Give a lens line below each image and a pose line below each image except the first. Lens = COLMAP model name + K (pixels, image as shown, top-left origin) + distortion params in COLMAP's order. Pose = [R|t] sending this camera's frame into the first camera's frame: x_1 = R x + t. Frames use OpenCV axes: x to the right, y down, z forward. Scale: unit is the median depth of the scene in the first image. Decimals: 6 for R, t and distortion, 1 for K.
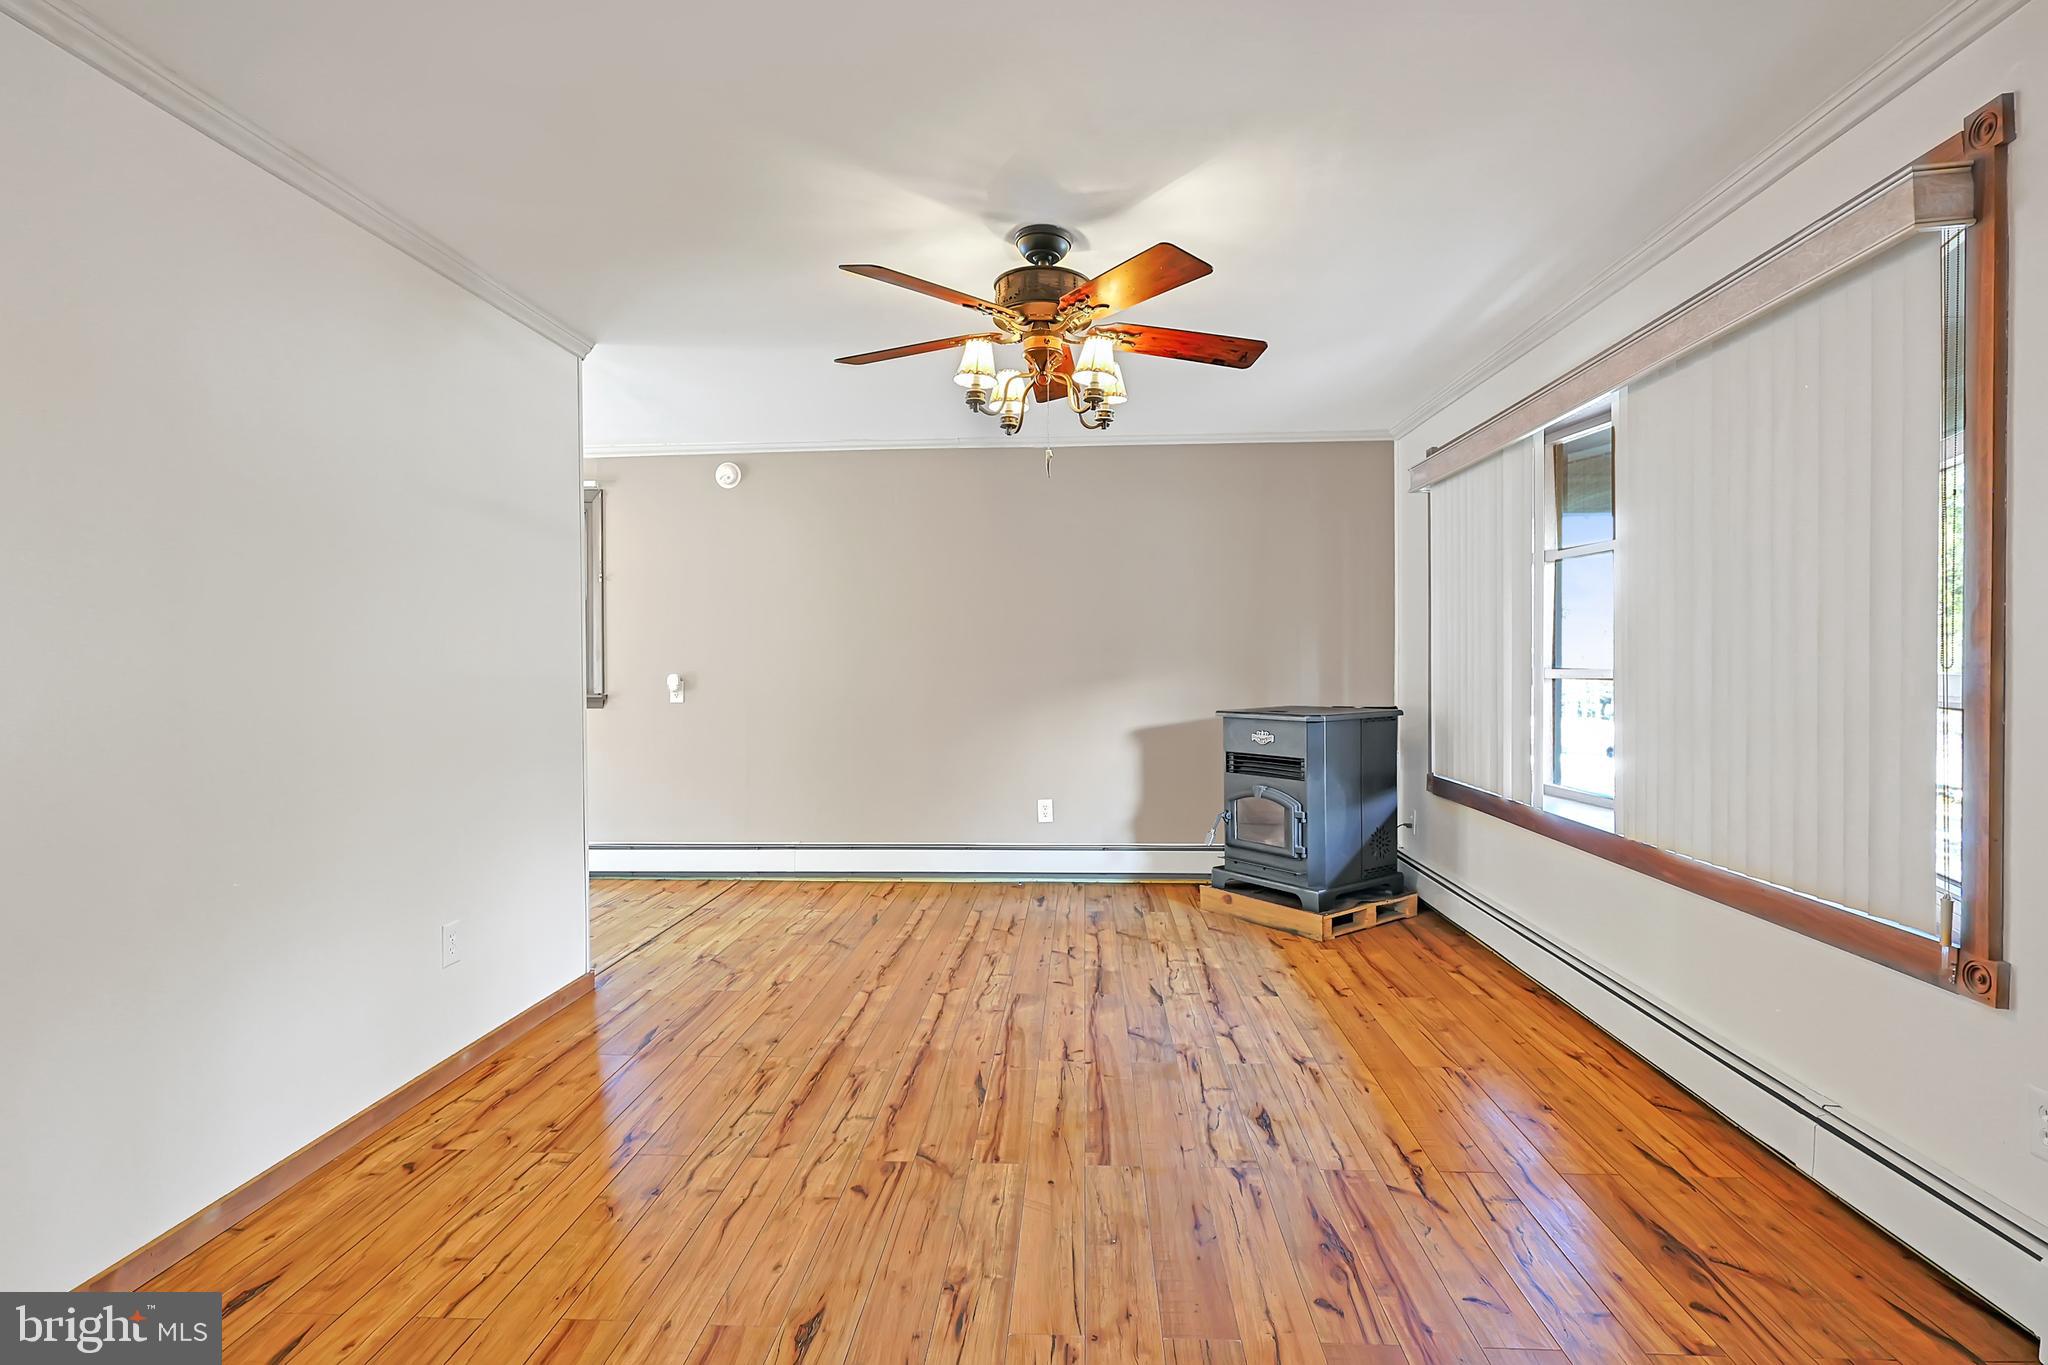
lens RADIAL K [[1005.5, 0, 1046.2], [0, 1005.5, 681.6], [0, 0, 1]] dist [-0.000602, 0.001086]
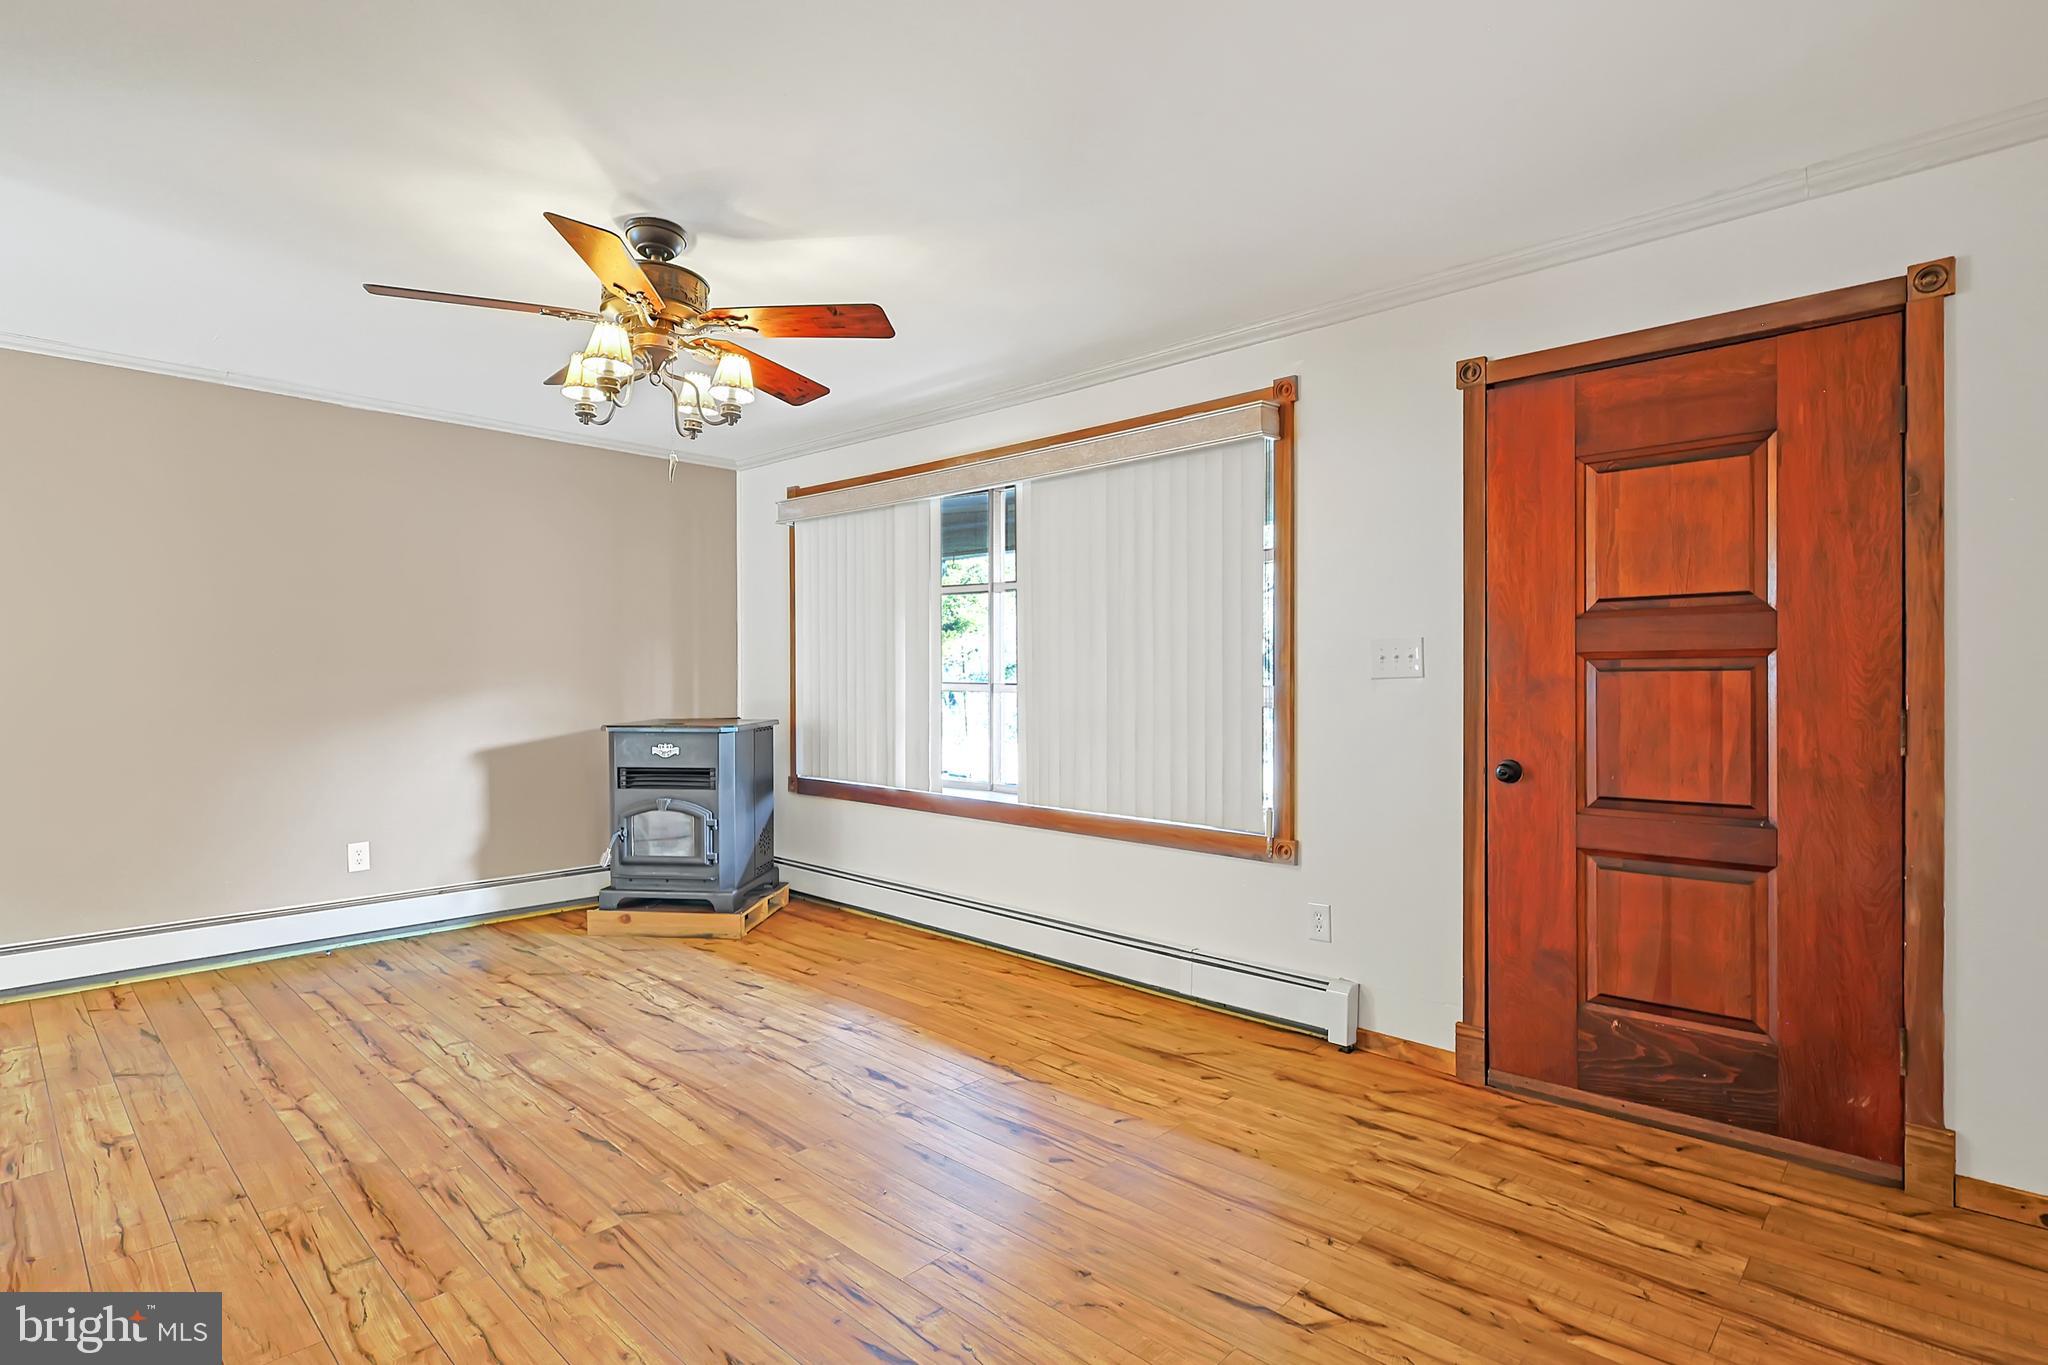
lens RADIAL K [[1005.5, 0, 1046.2], [0, 1005.5, 681.6], [0, 0, 1]] dist [-0.000602, 0.001086]
pose [[0.643210, 0.004225, 0.765678, -0.404053], [0.007723, 0.999898, -0.012006, 0.002697], [-0.765651, 0.013635, 0.643112, 0.081773]]
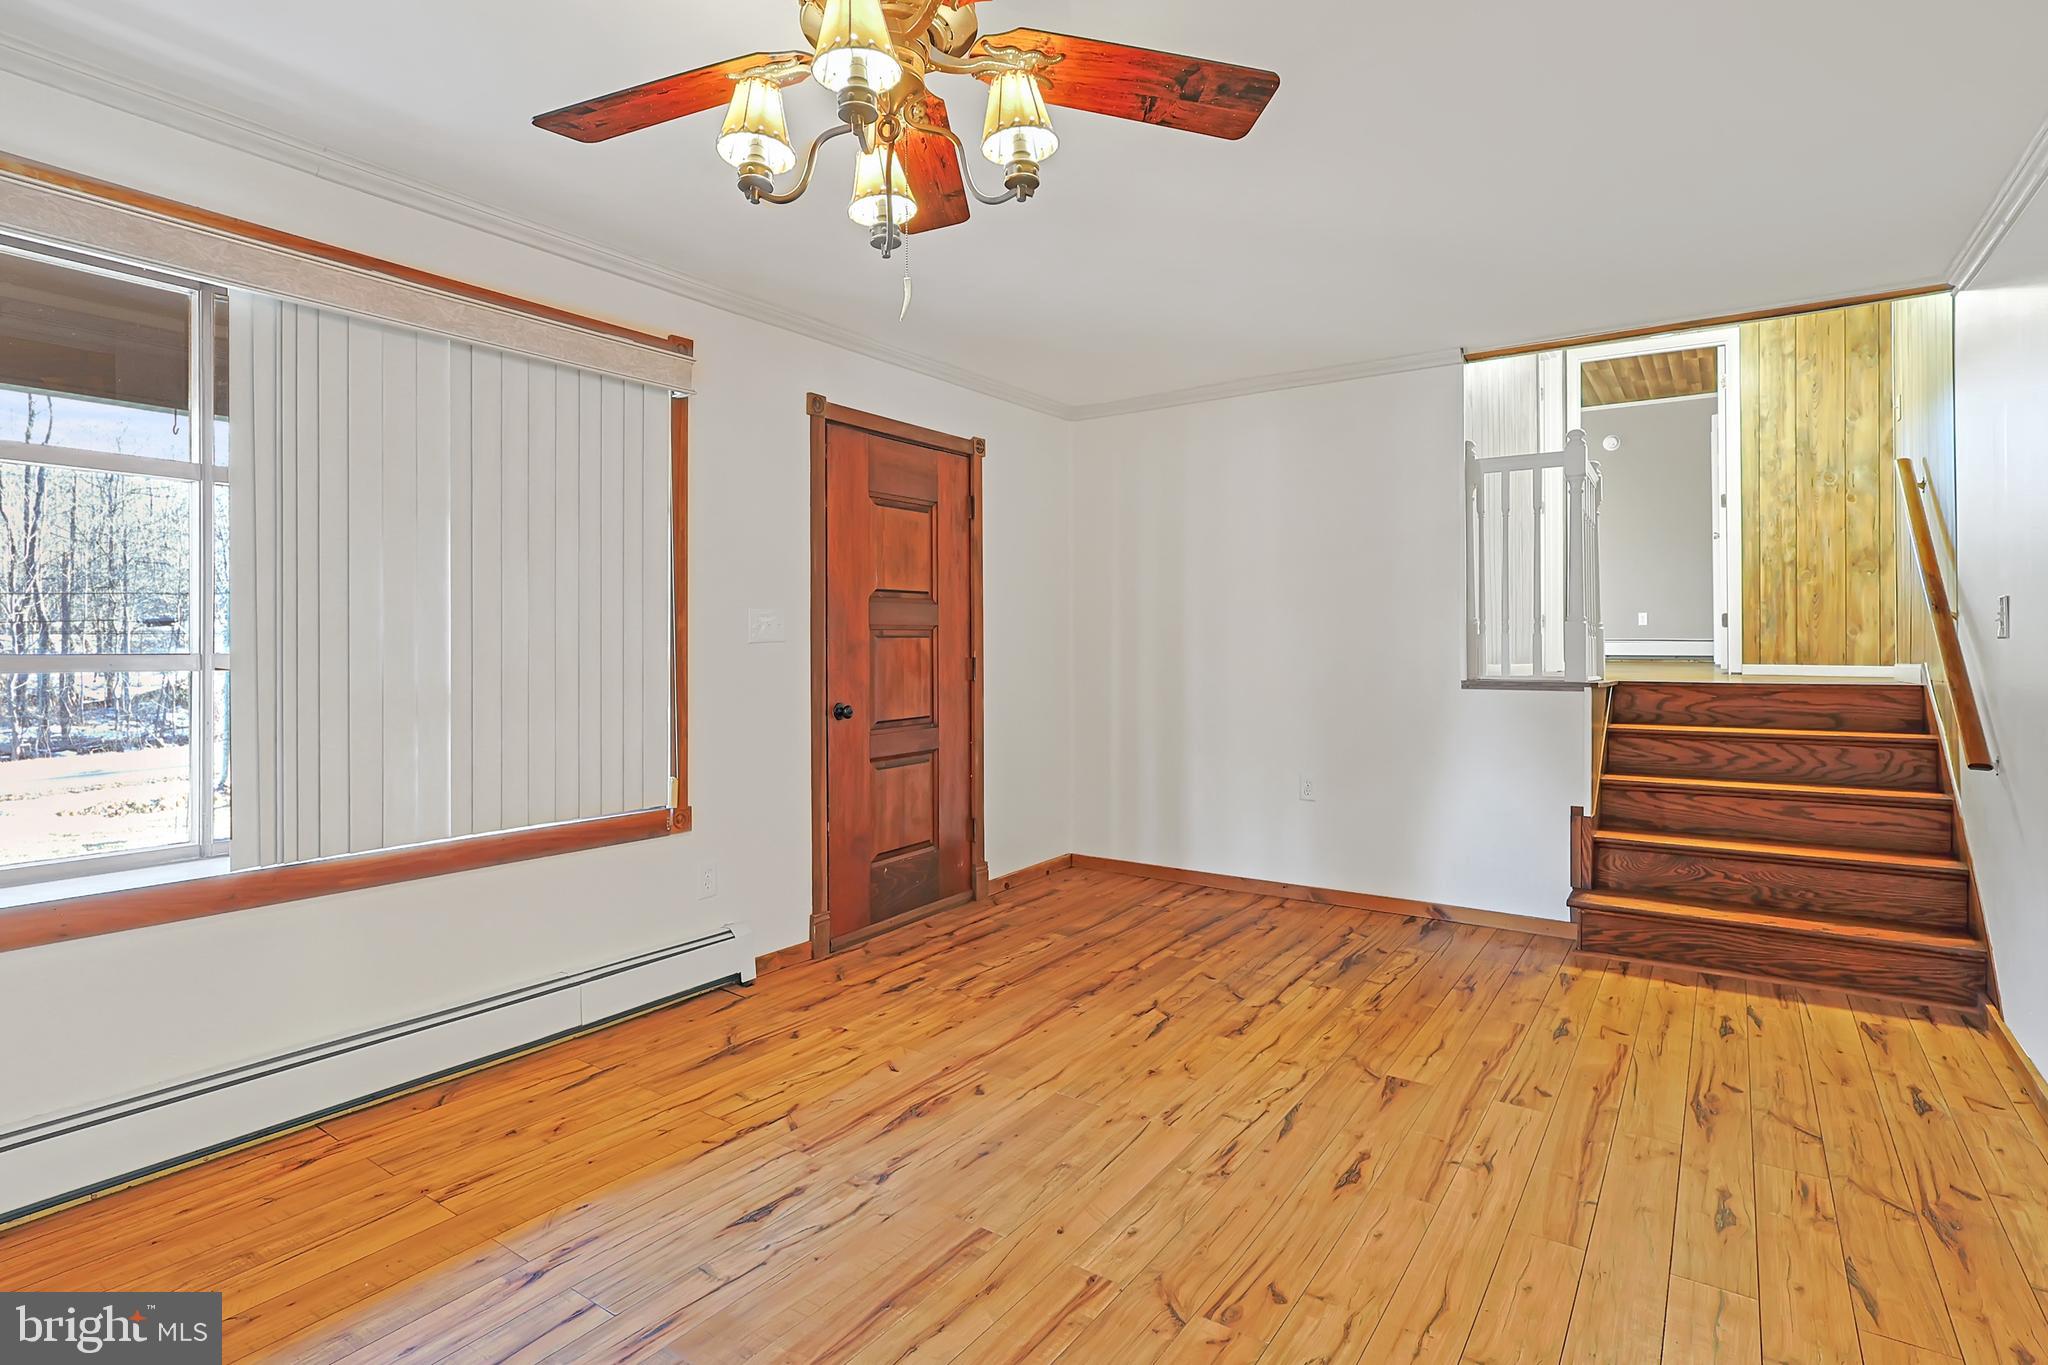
lens RADIAL K [[996.2, 0, 1025.7], [0, 996.2, 636.3], [0, 0, 1]] dist [-0.000501, 0.000352]
pose [[-0.840867, 0.010469, 0.541141, -0.295280], [0.014805, 0.999884, 0.003662, -0.015211], [-0.541040, 0.011091, -0.840924, 1.156363]]
